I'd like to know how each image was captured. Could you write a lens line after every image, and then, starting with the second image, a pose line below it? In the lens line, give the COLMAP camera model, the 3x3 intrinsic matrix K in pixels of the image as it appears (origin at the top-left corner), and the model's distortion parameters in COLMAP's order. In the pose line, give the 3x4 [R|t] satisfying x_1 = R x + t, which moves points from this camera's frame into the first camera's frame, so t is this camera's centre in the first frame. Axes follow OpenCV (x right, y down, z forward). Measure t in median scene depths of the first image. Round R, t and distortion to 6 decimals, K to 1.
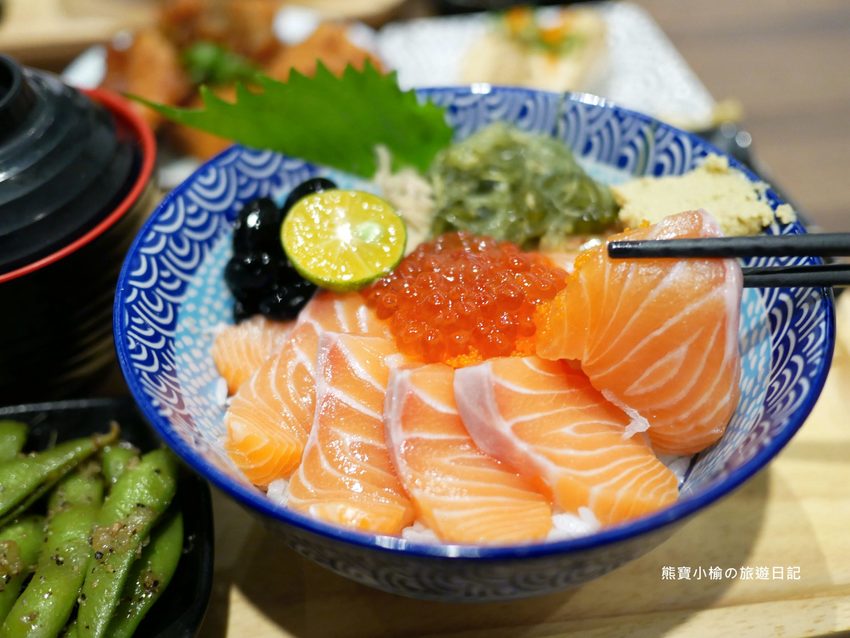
lens RADIAL K [[1020.7, 0, 434.3], [0, 1020.7, 315.3], [0, 0, 1]] dist [-0.018185, 0.000000]
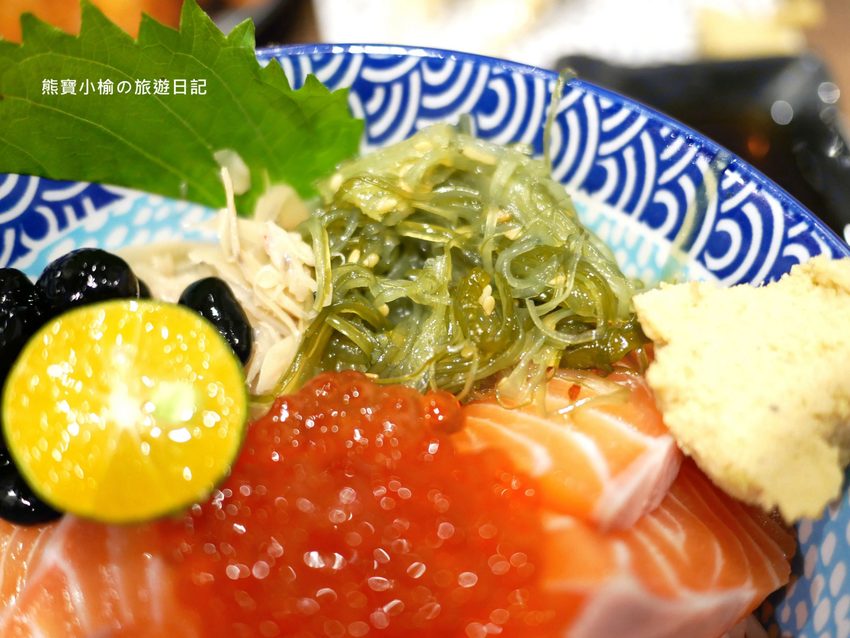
lens RADIAL K [[1020.7, 0, 431.6], [0, 1020.7, 320.5], [0, 0, 1]] dist [-0.018185, 0.000000]
pose [[0.997824, 0.044348, 0.048787, 0.040573], [-0.055867, 0.961666, 0.268471, -0.268293], [-0.035011, -0.270612, 0.962052, 0.497956]]
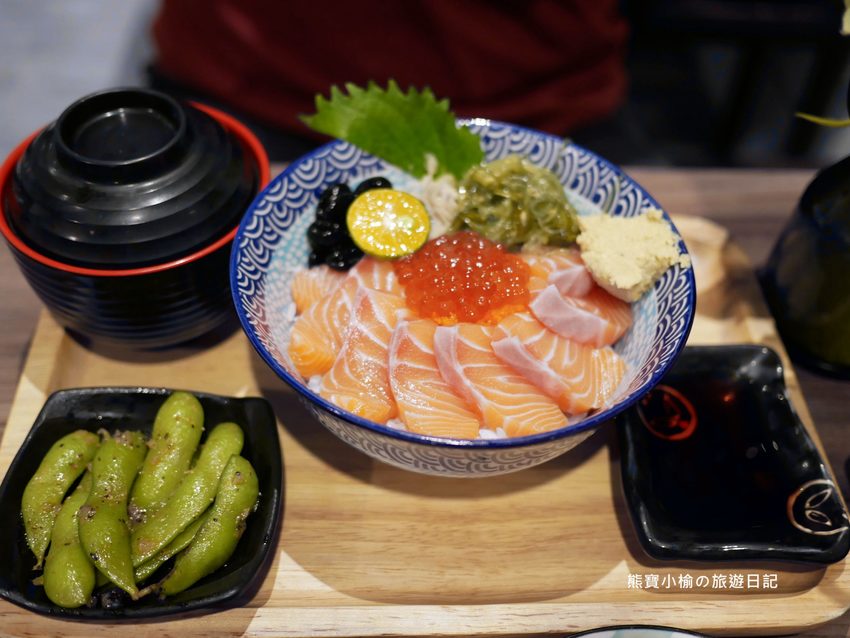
lens RADIAL K [[997.6, 0, 424.8], [0, 997.6, 326.3], [0, 0, 1]] dist [-0.079625, 0.000000]
pose [[0.980107, 0.177002, -0.089777, 0.120073], [-0.168243, 0.980937, 0.097251, -0.079909], [0.105280, -0.080212, 0.991202, -0.441350]]
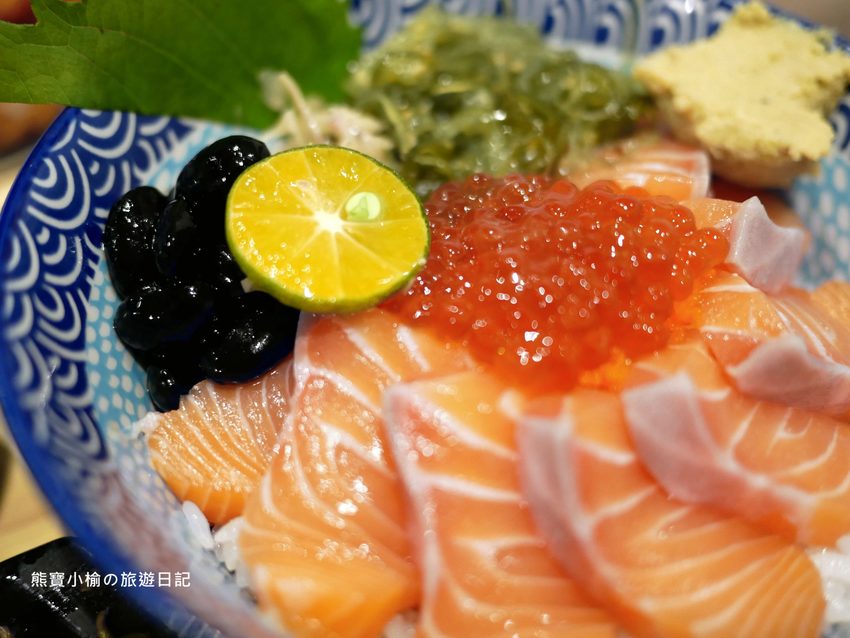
lens RADIAL K [[1020.7, 0, 424.1], [0, 1020.7, 321.7], [0, 0, 1]] dist [-0.018185, 0.000000]
pose [[0.906742, -0.258007, 0.333544, -0.253809], [0.224356, 0.964904, 0.136472, -0.090521], [-0.357049, -0.048912, 0.932804, 0.398737]]
